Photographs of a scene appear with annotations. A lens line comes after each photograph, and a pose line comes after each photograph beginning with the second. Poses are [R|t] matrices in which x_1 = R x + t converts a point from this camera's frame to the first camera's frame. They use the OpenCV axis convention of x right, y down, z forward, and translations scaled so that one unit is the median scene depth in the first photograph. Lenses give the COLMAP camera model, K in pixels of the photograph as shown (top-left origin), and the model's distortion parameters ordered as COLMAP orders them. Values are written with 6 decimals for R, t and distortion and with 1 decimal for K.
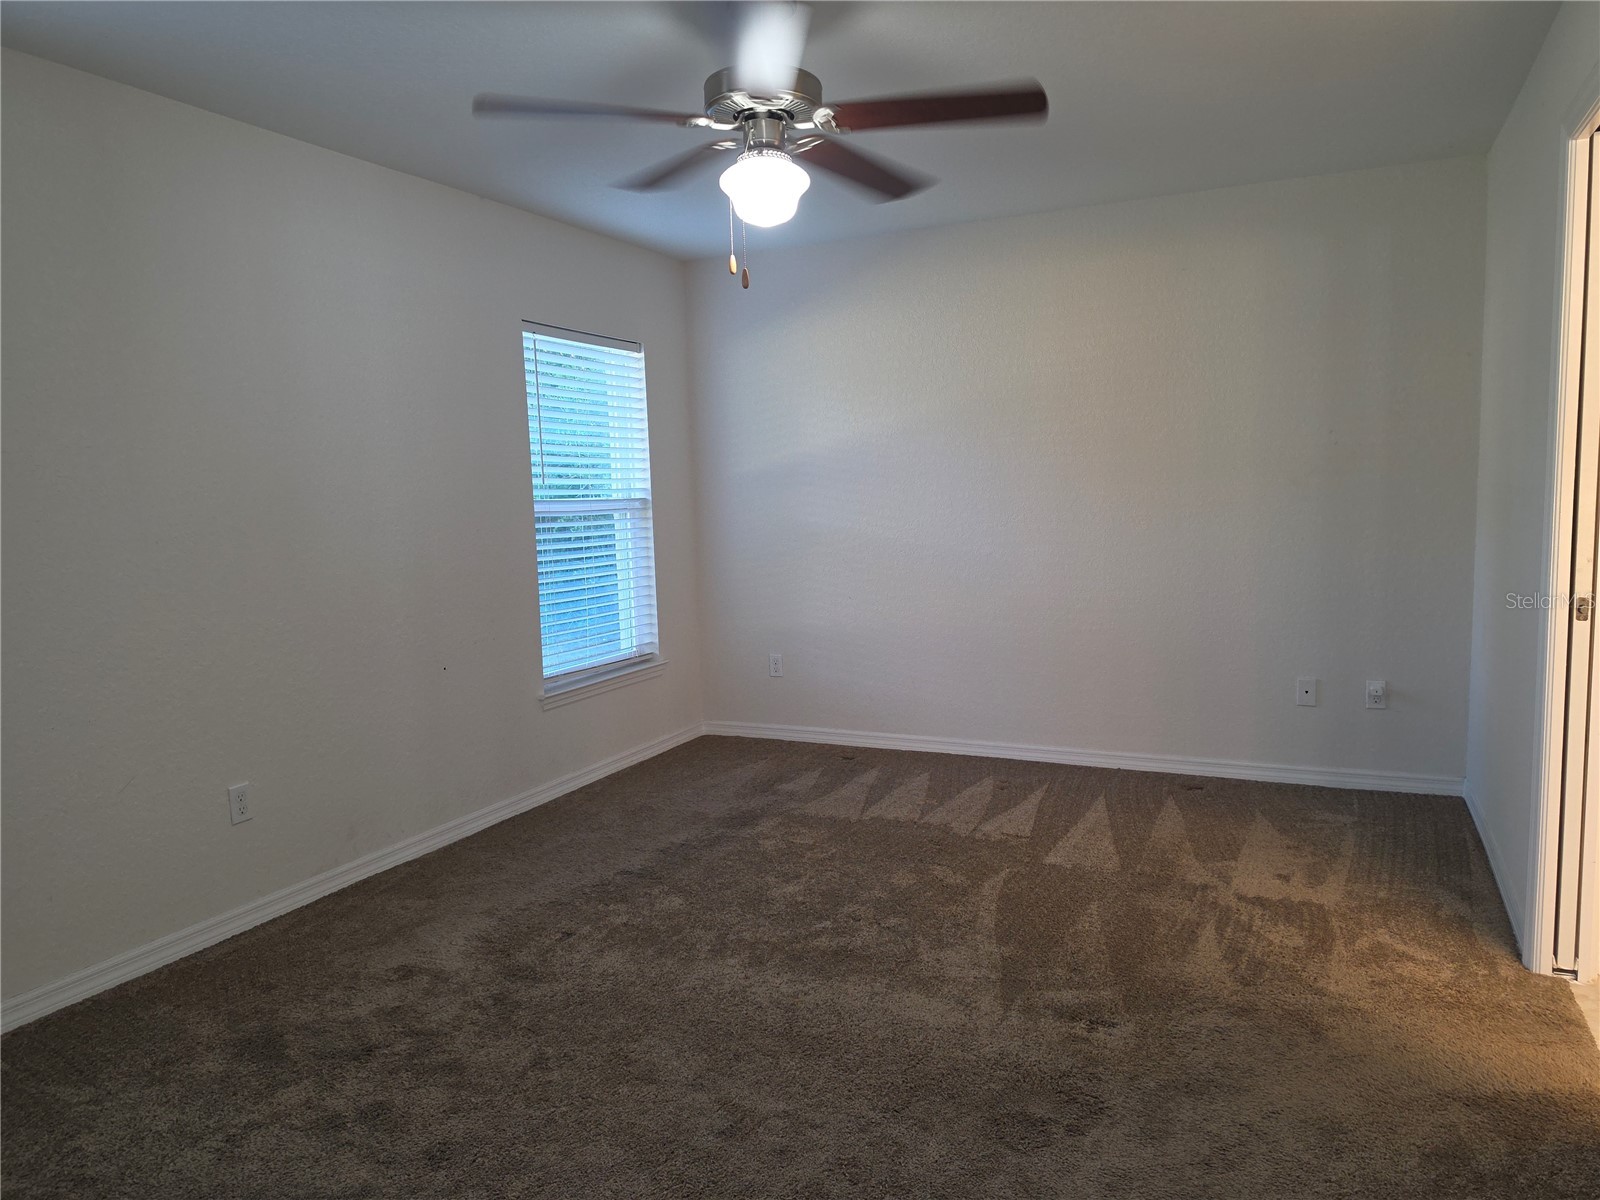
lens RADIAL K [[1096.4, 0, 805.7], [0, 1096.4, 589.4], [0, 0, 1]] dist [0.056899, -0.066821]
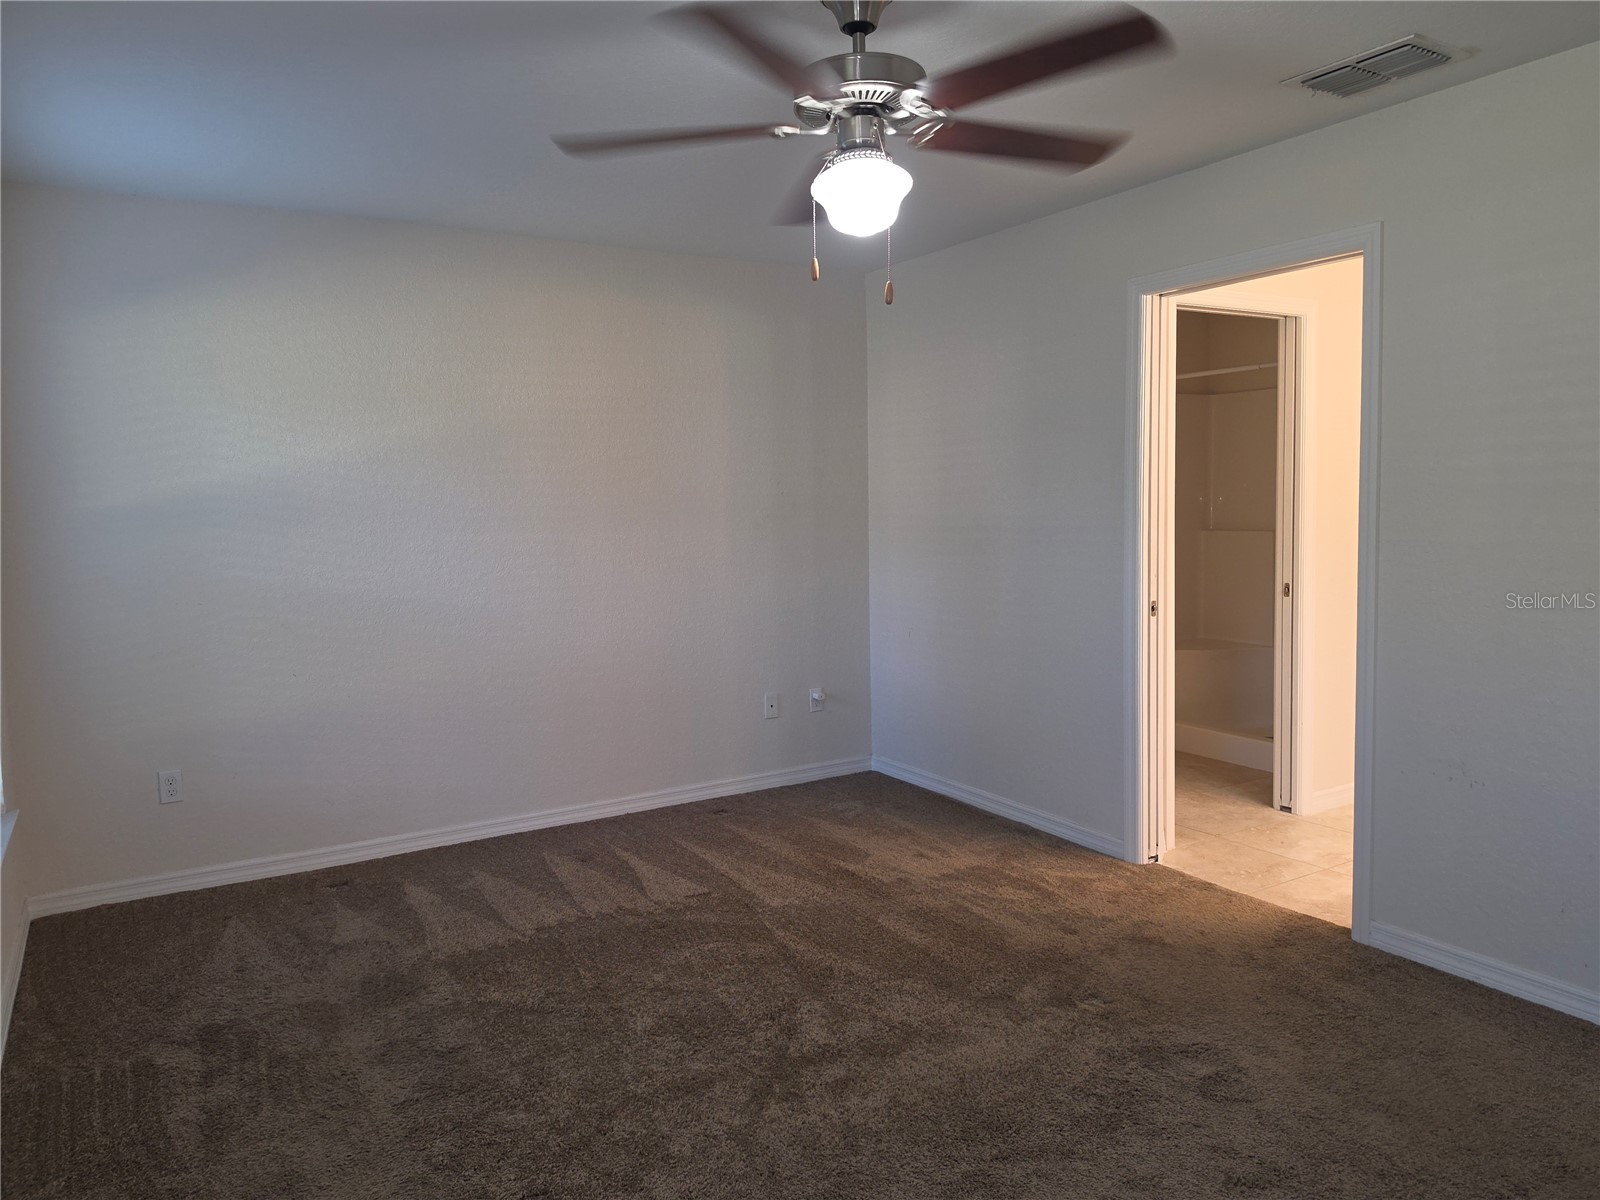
lens RADIAL K [[1096.4, 0, 804.3], [0, 1096.4, 591.5], [0, 0, 1]] dist [0.056899, -0.066821]
pose [[0.560733, -0.052892, 0.826306, -0.554444], [0.080745, 0.996694, 0.009005, -0.040657], [-0.824050, 0.061670, 0.563150, 0.389401]]
